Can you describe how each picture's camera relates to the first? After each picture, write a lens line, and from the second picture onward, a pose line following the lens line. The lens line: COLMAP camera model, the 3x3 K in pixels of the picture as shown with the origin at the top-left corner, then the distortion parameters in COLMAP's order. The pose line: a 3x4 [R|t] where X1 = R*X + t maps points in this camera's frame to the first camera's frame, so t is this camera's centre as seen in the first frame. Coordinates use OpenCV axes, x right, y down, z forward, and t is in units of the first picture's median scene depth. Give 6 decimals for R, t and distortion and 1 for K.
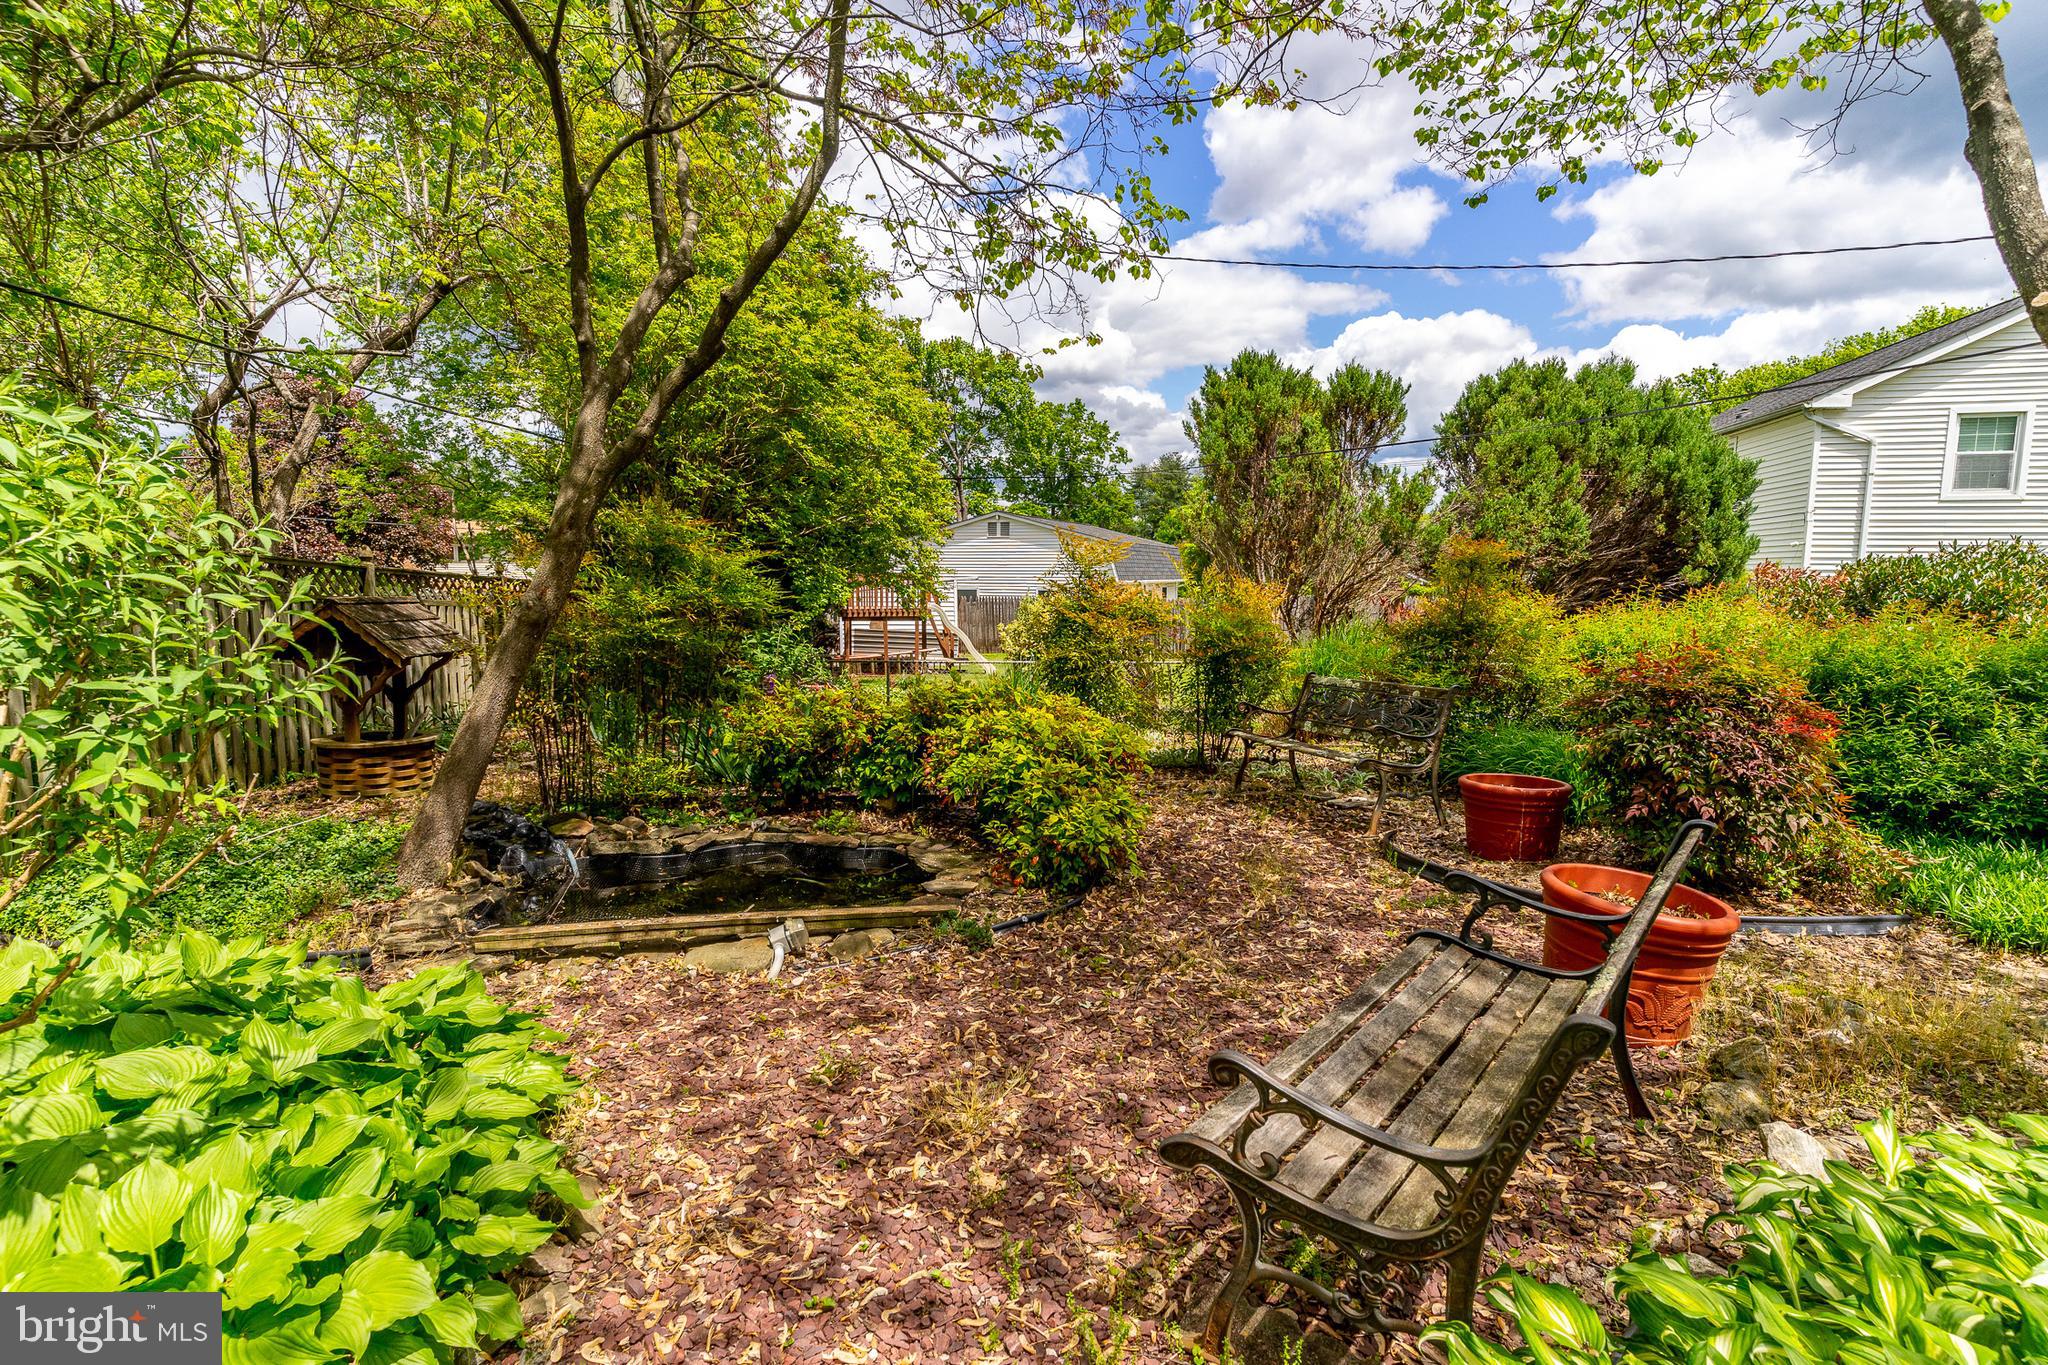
lens RADIAL K [[969.0, 0, 1024.0], [0, 969.0, 682.5], [0, 0, 1]] dist [0.000227, -0.000394]
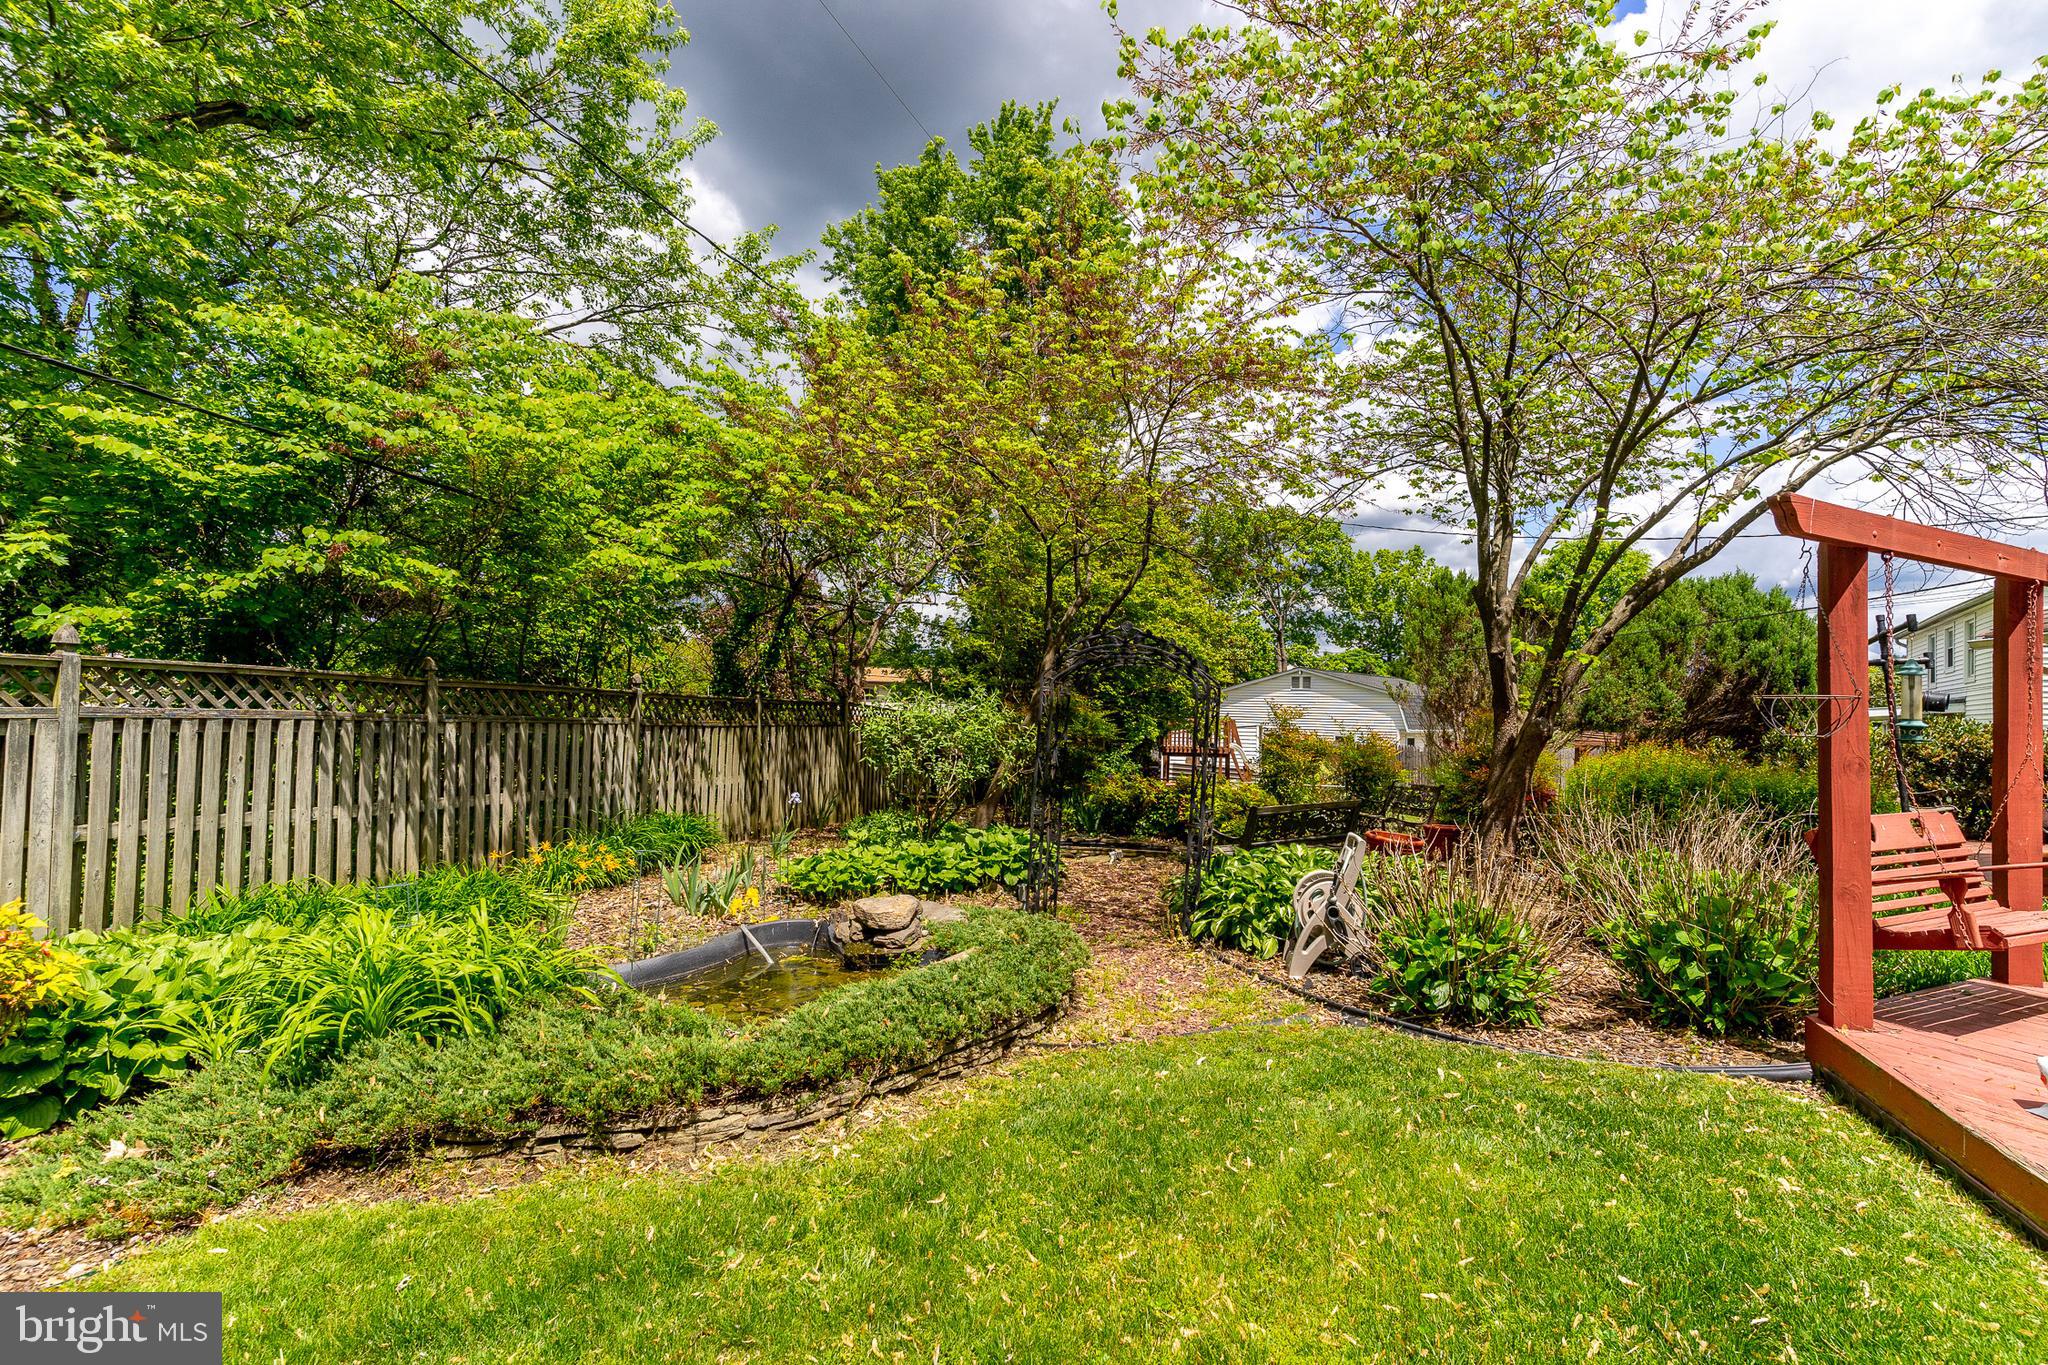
lens RADIAL K [[979.7, 0, 1053.5], [0, 979.7, 686.8], [0, 0, 1]] dist [-0.003150, 0.000412]
pose [[0.952484, 0.011872, -0.304358, 0.066338], [-0.054861, 0.989585, -0.133086, 0.026260], [0.299608, 0.143460, 0.943215, -0.269182]]
